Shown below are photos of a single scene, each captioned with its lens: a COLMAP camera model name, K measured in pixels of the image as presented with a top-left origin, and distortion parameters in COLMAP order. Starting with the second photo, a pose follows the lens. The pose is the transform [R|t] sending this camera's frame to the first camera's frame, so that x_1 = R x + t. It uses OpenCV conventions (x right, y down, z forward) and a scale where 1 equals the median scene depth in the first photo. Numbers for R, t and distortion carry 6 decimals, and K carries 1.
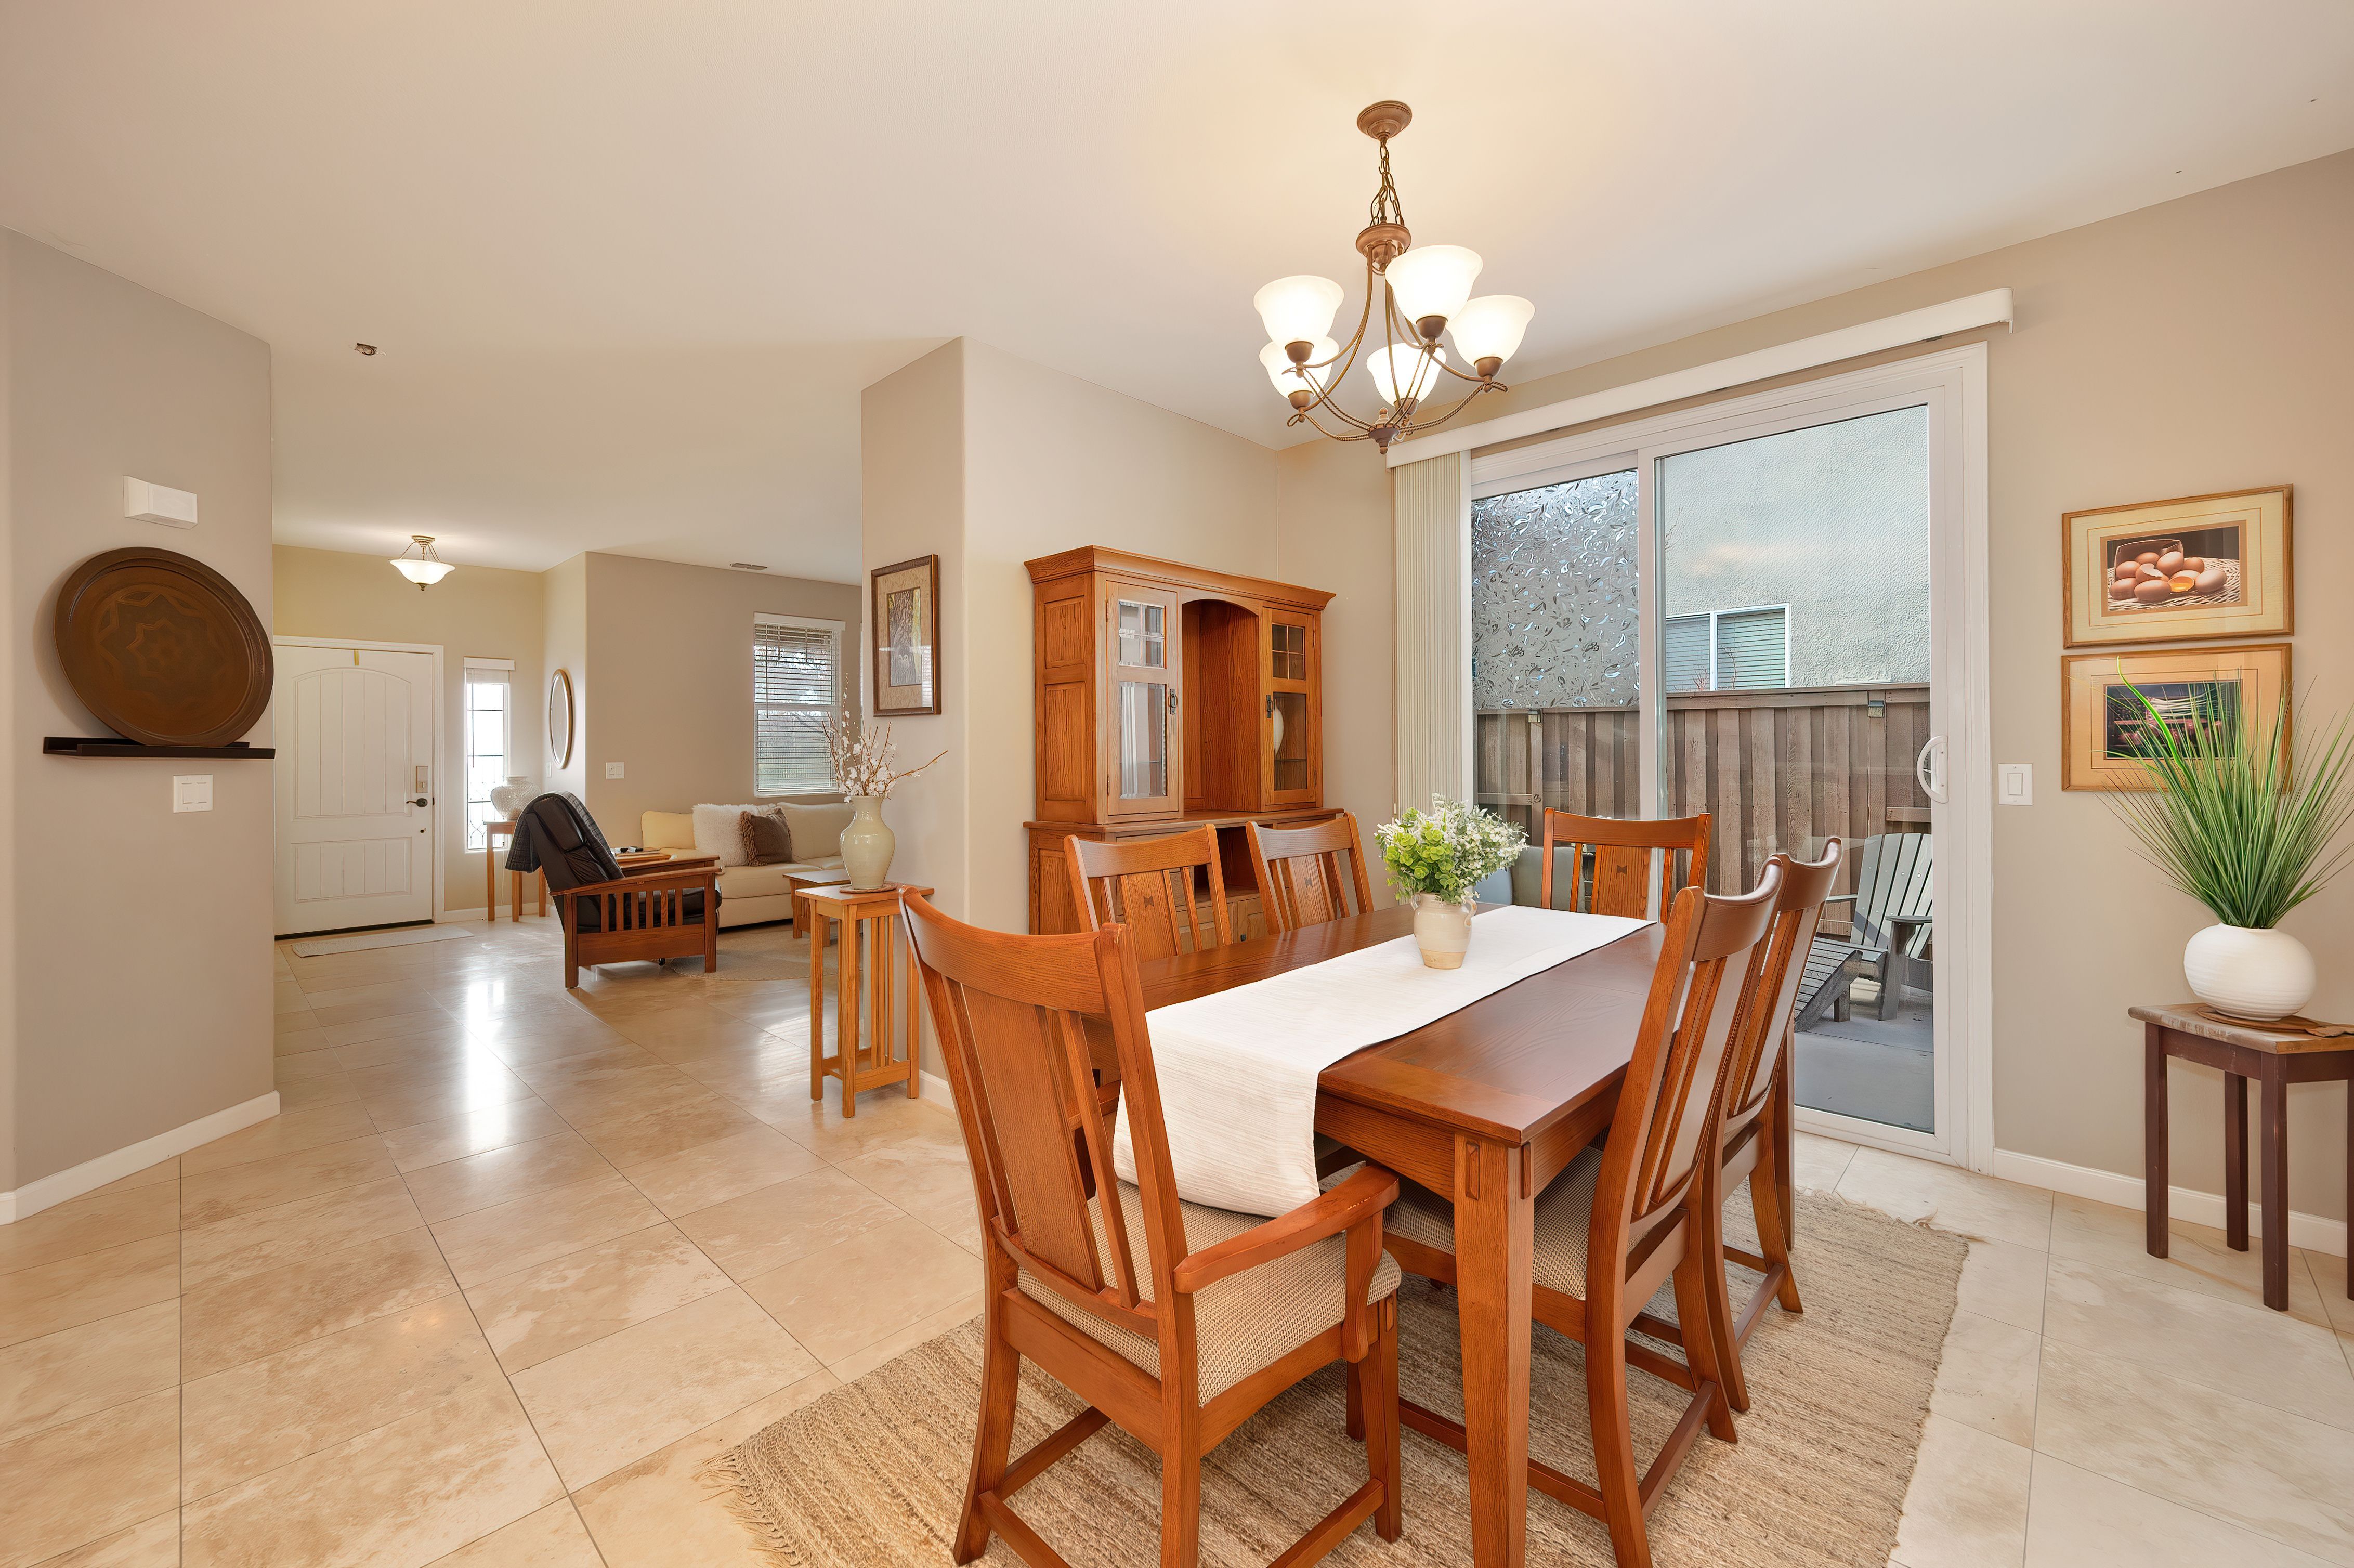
lens RADIAL K [[947.4, 0, 1189.0], [0, 947.4, 749.2], [0, 0, 1]] dist [0.000558, -0.000067]
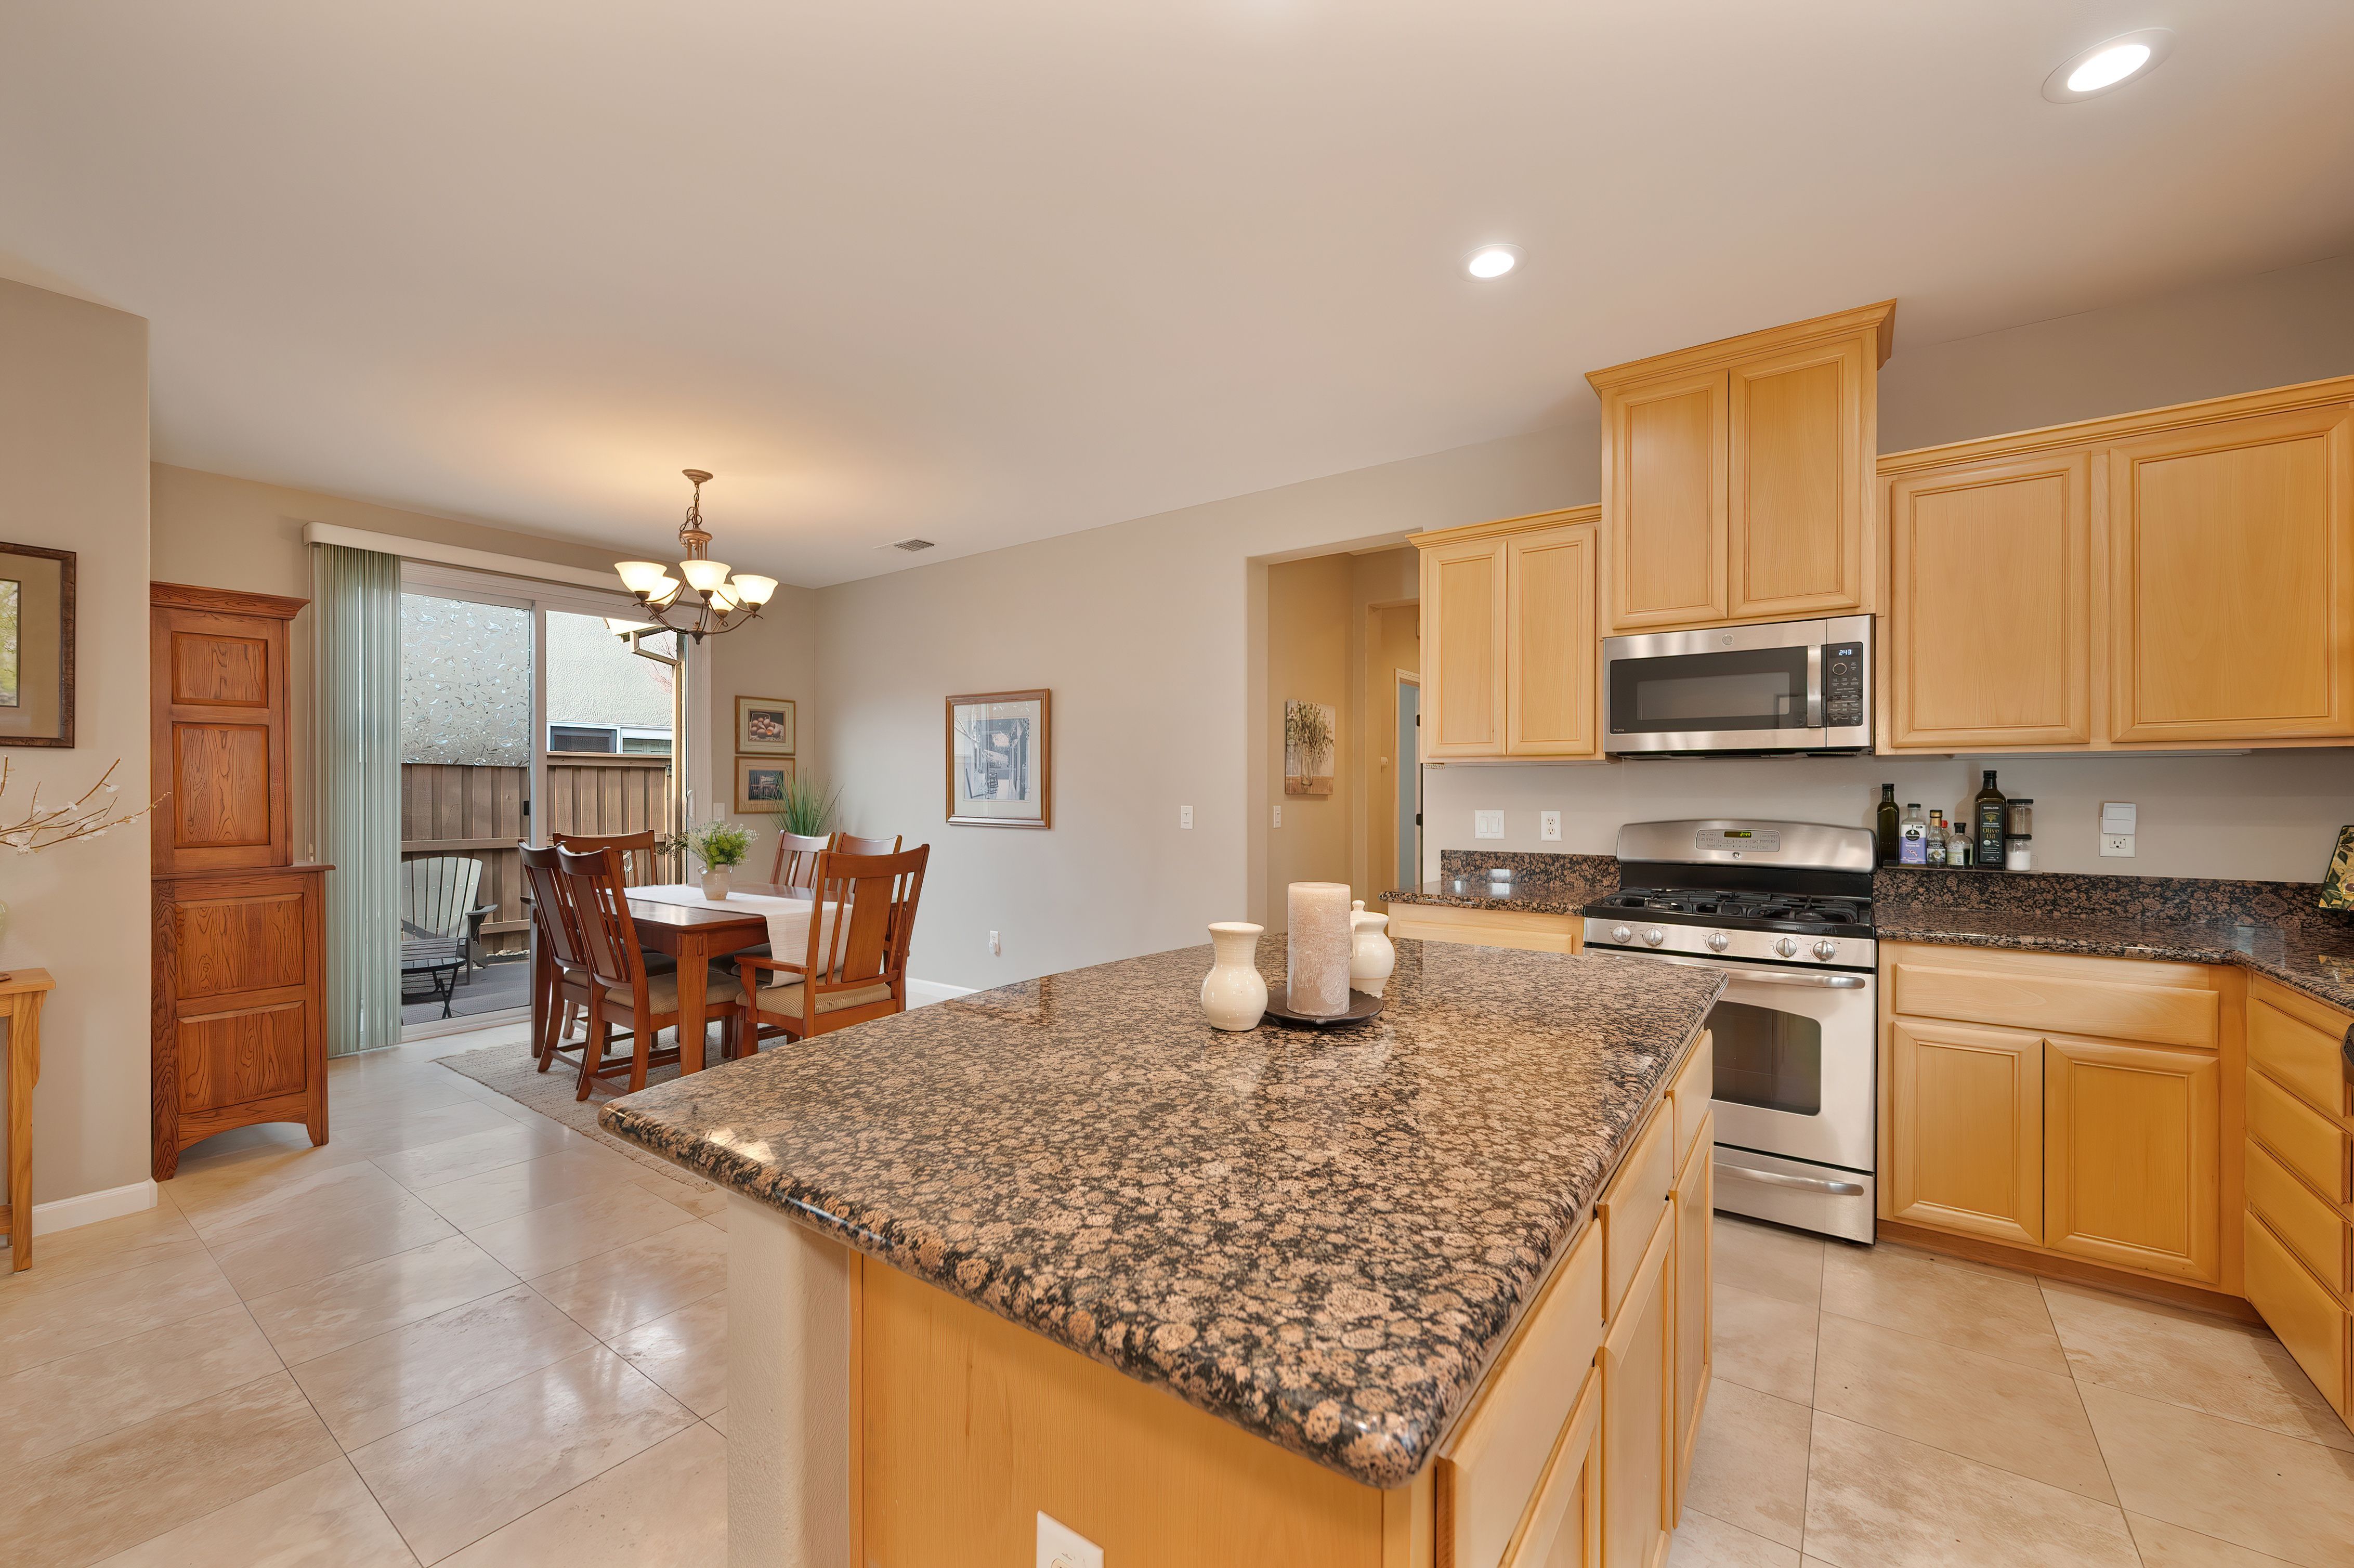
lens RADIAL K [[932.8, 0, 1181.8], [0, 932.8, 794.7], [0, 0, 1]] dist [-0.000312, -0.000050]
pose [[-0.131990, 0.005861, 0.991234, -1.232885], [-0.000901, 0.999981, -0.006033, 0.007631], [-0.991251, -0.001690, -0.131983, 0.173094]]
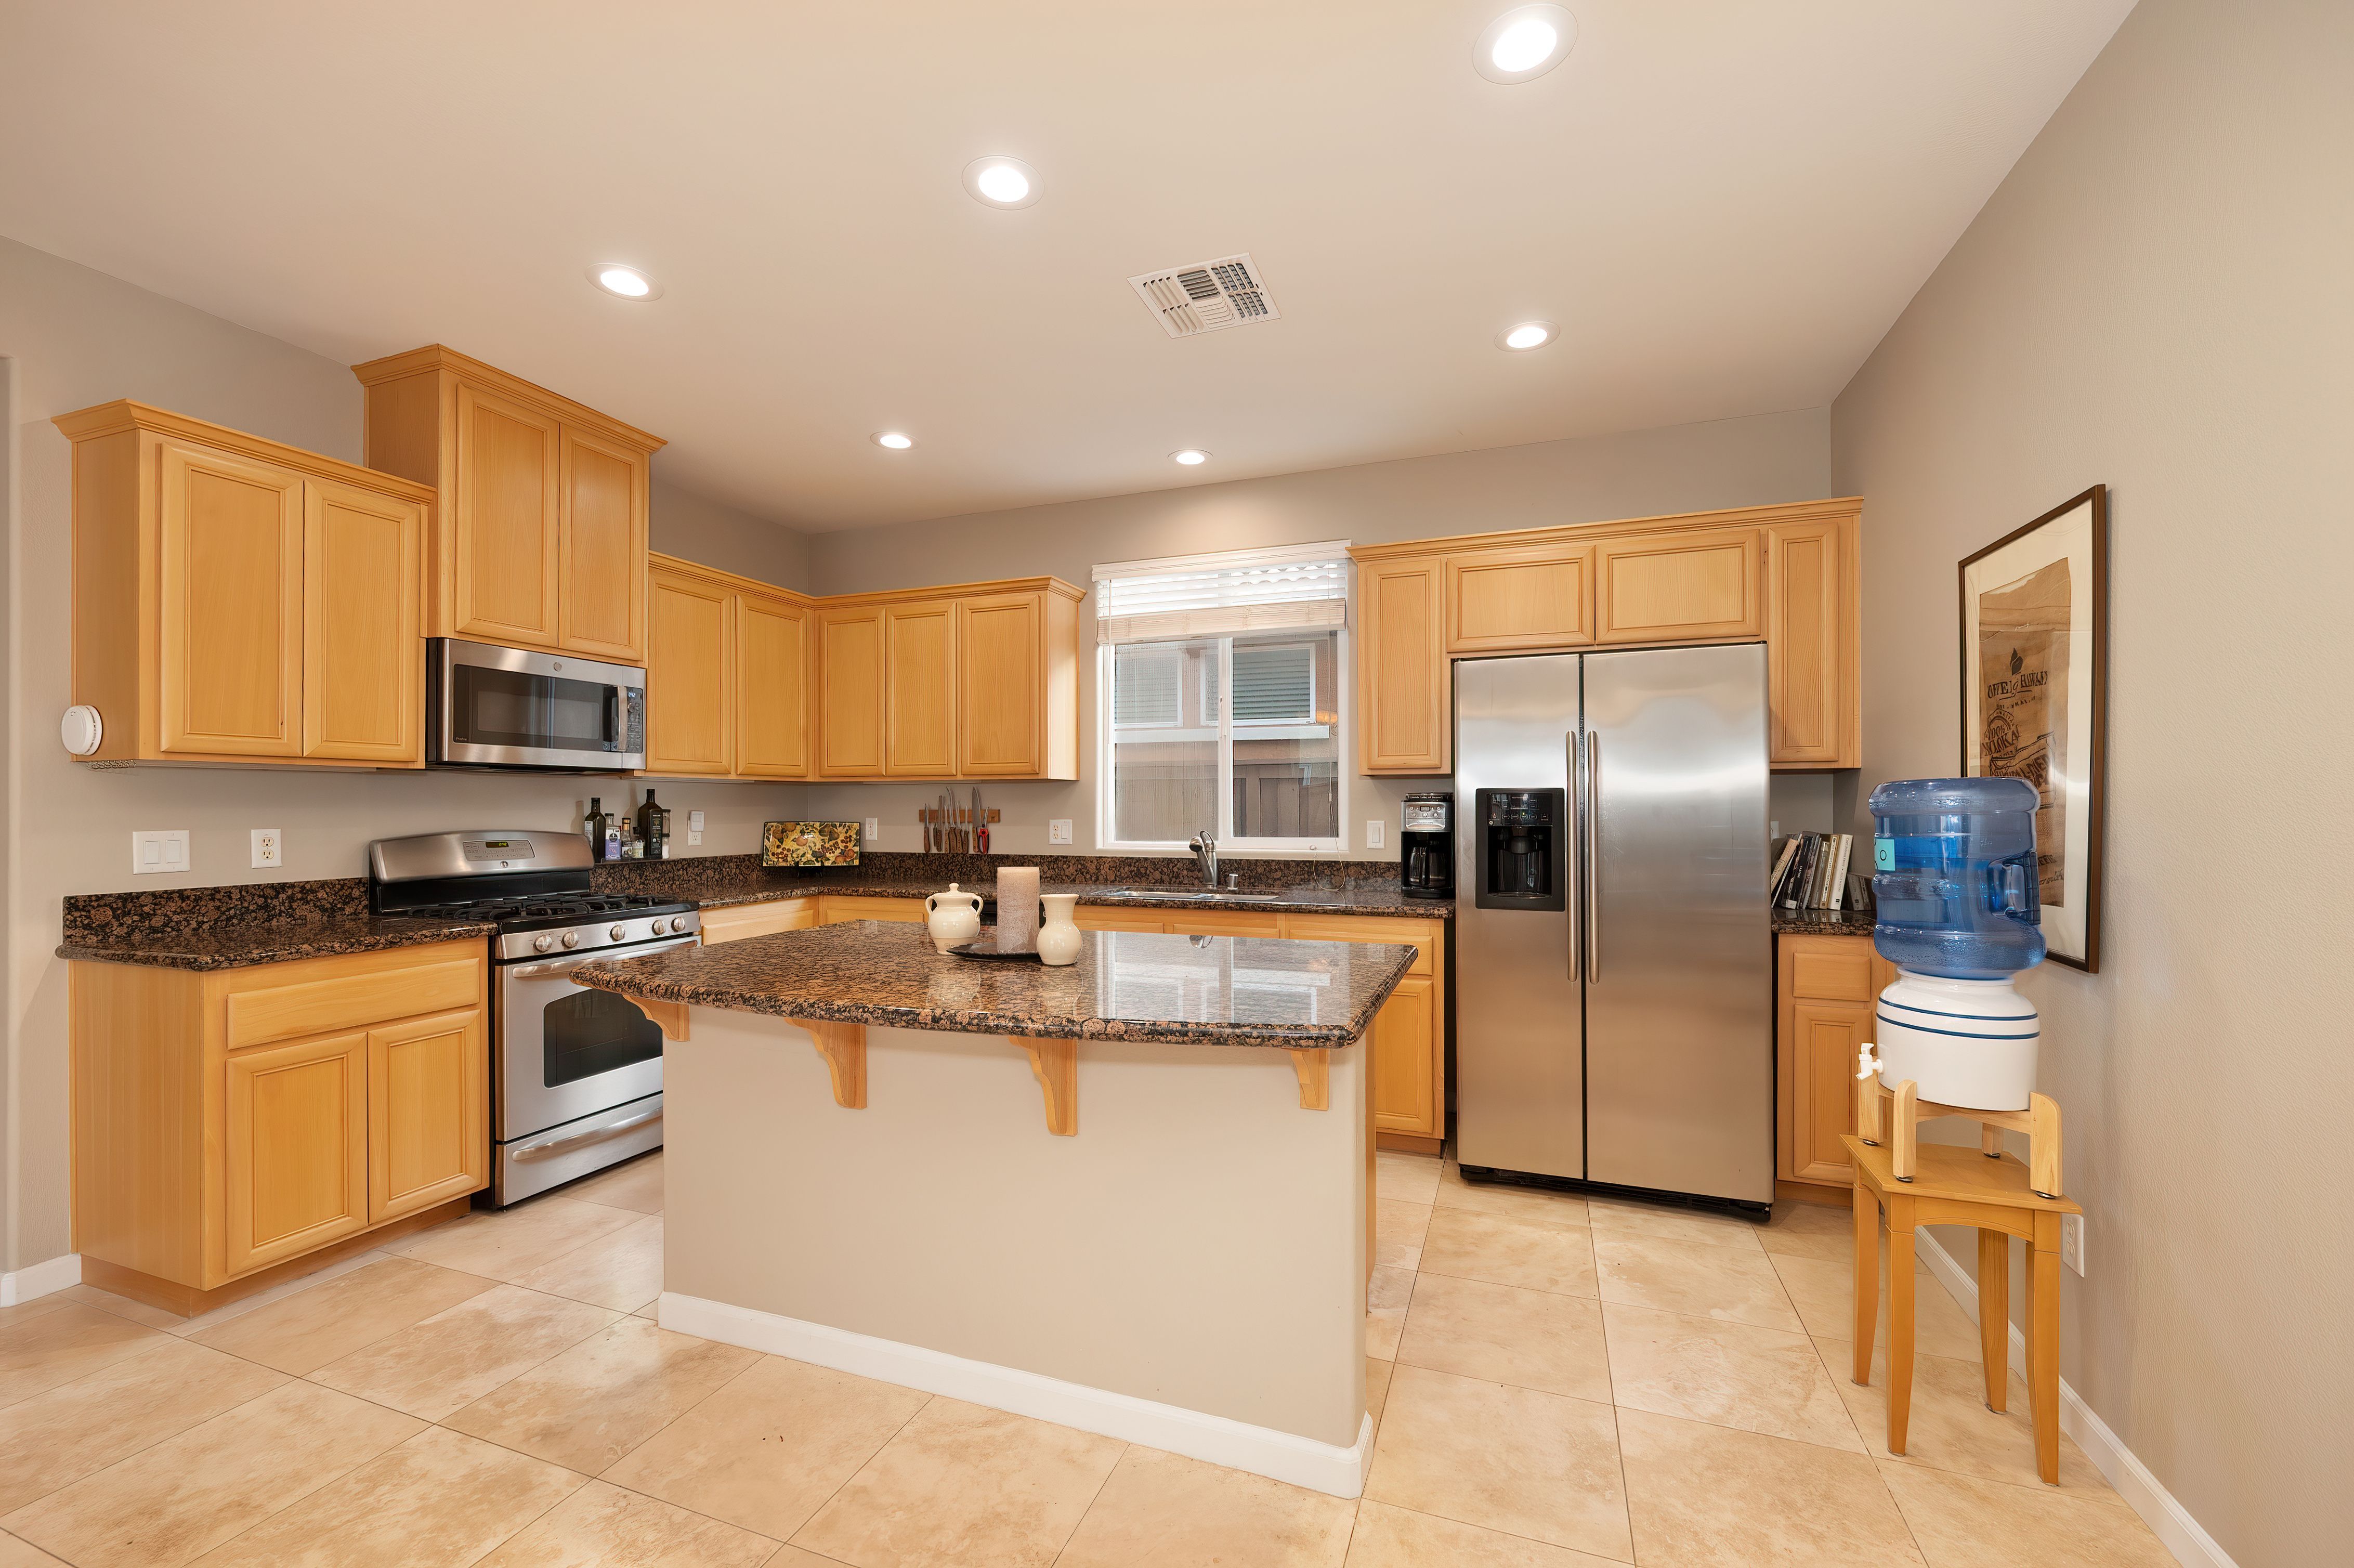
lens RADIAL K [[958.6, 0, 1172.2], [0, 958.6, 803.2], [0, 0, 1]] dist [-0.000846, -0.000014]
pose [[-0.921856, 0.009223, -0.387423, -0.607249], [0.009879, 0.999951, 0.000298, 0.004191], [0.387407, -0.003553, -0.921902, 0.739766]]
